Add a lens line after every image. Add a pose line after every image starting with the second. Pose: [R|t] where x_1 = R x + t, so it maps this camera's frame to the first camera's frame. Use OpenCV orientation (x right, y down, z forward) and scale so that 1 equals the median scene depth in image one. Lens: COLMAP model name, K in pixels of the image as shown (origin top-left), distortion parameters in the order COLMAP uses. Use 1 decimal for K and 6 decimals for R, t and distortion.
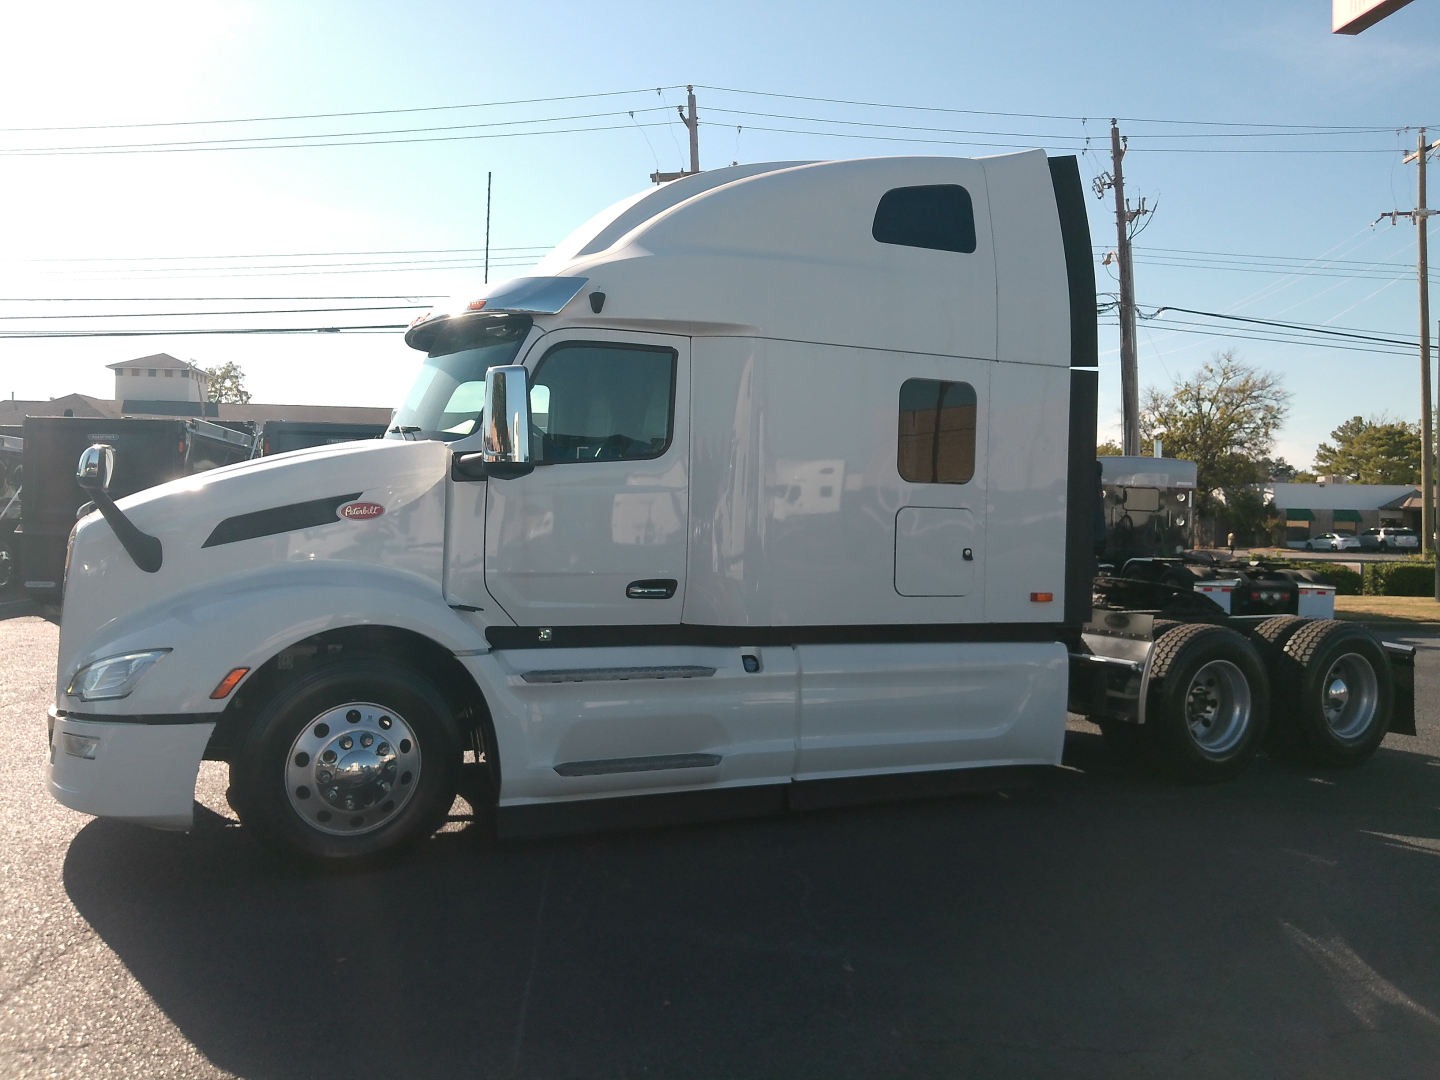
lens RADIAL K [[1214.5, 0, 723.2], [0, 1214.5, 492.8], [0, 0, 1]] dist [0.054413, -0.080608]
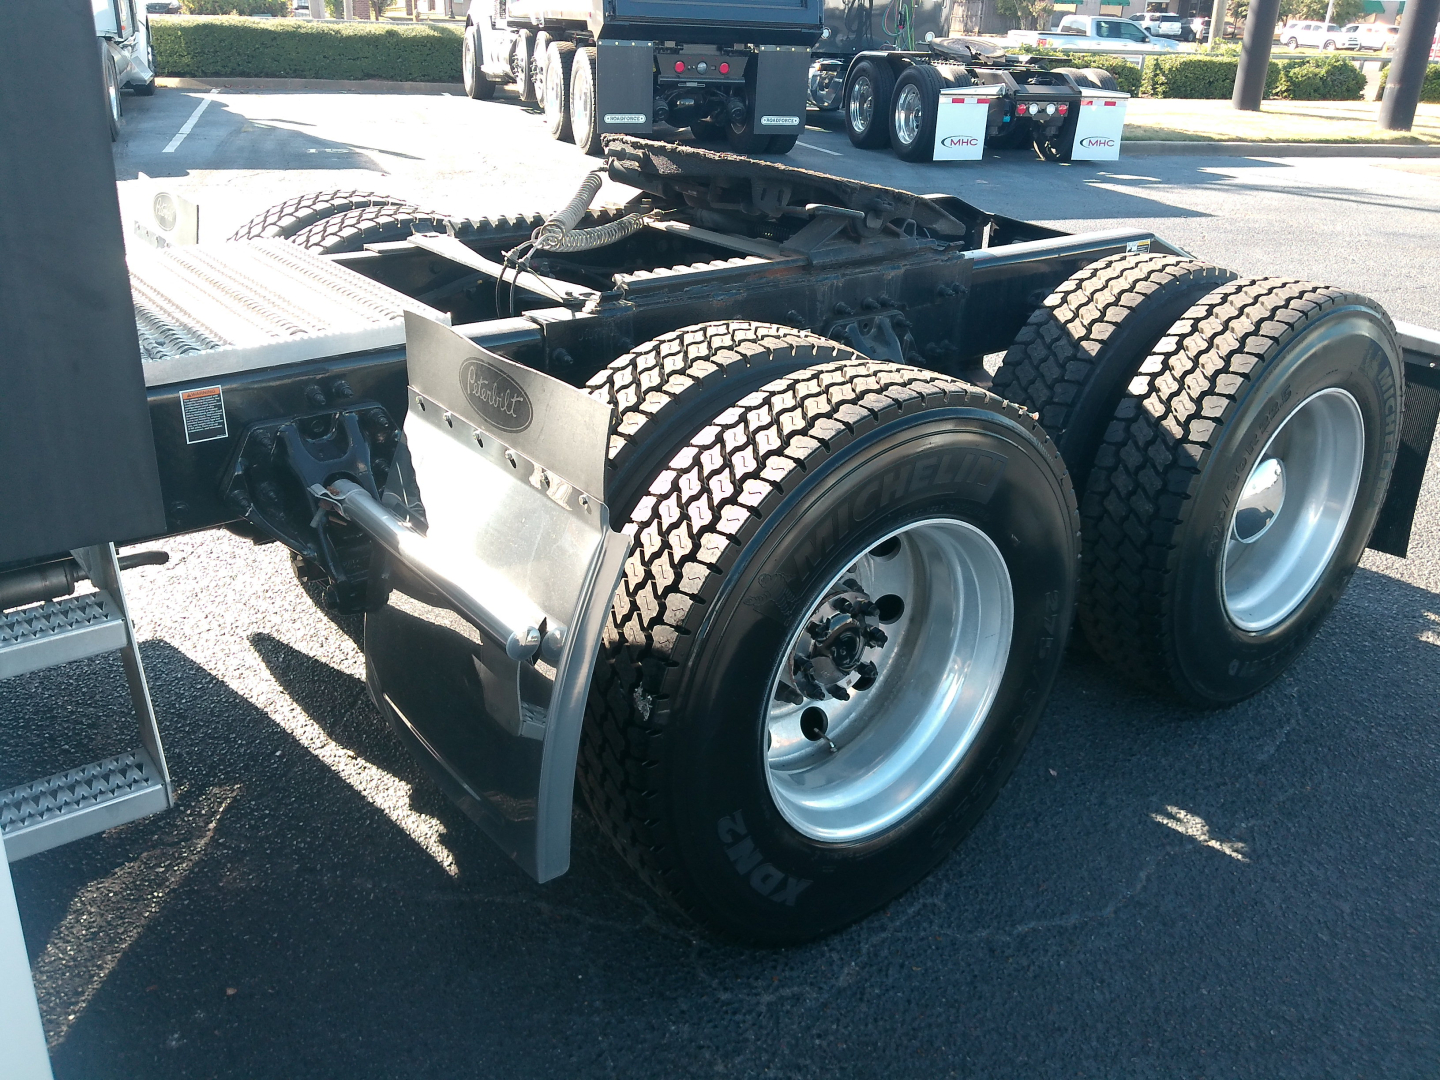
lens RADIAL K [[1188.3, 0, 712.9], [0, 1188.3, 507.5], [0, 0, 1]] dist [0.118742, -0.247571]
pose [[0.984058, -0.062649, 0.166450, 0.320580], [-0.010580, 0.913626, 0.406418, 0.035101], [-0.177535, -0.401700, 0.898398, 0.779784]]
